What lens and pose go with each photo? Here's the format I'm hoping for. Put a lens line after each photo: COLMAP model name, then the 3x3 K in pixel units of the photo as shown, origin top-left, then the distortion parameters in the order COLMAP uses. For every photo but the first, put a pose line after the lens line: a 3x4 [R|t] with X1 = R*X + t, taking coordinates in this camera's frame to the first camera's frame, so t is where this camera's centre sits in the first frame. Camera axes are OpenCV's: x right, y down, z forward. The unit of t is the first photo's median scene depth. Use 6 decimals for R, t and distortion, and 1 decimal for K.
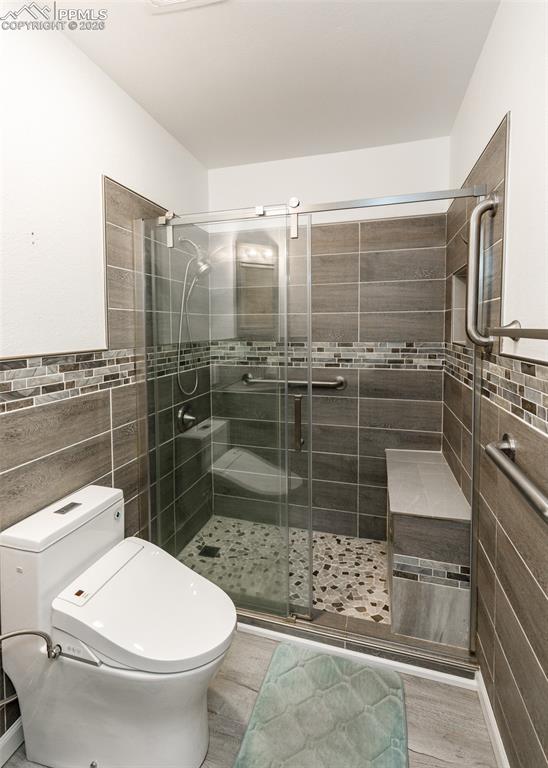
lens RADIAL K [[367.0, 0, 264.4], [0, 367.0, 344.2], [0, 0, 1]] dist [0.003863, -0.001324]
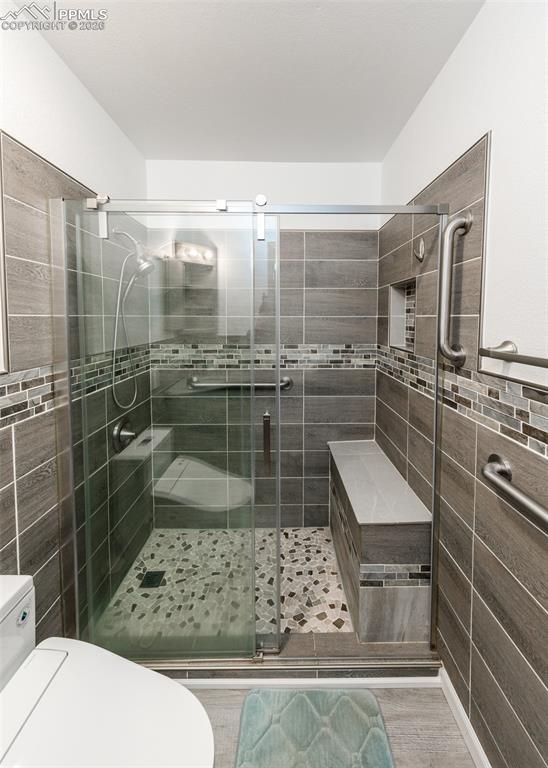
lens RADIAL K [[307.6, 0, 289.5], [0, 307.6, 333.8], [0, 0, 1]] dist [0.010937, -0.005718]
pose [[0.952943, -0.006267, 0.303084, -0.063437], [0.006303, 0.999980, 0.000858, -0.044645], [-0.303083, 0.001093, 0.952963, 0.196783]]
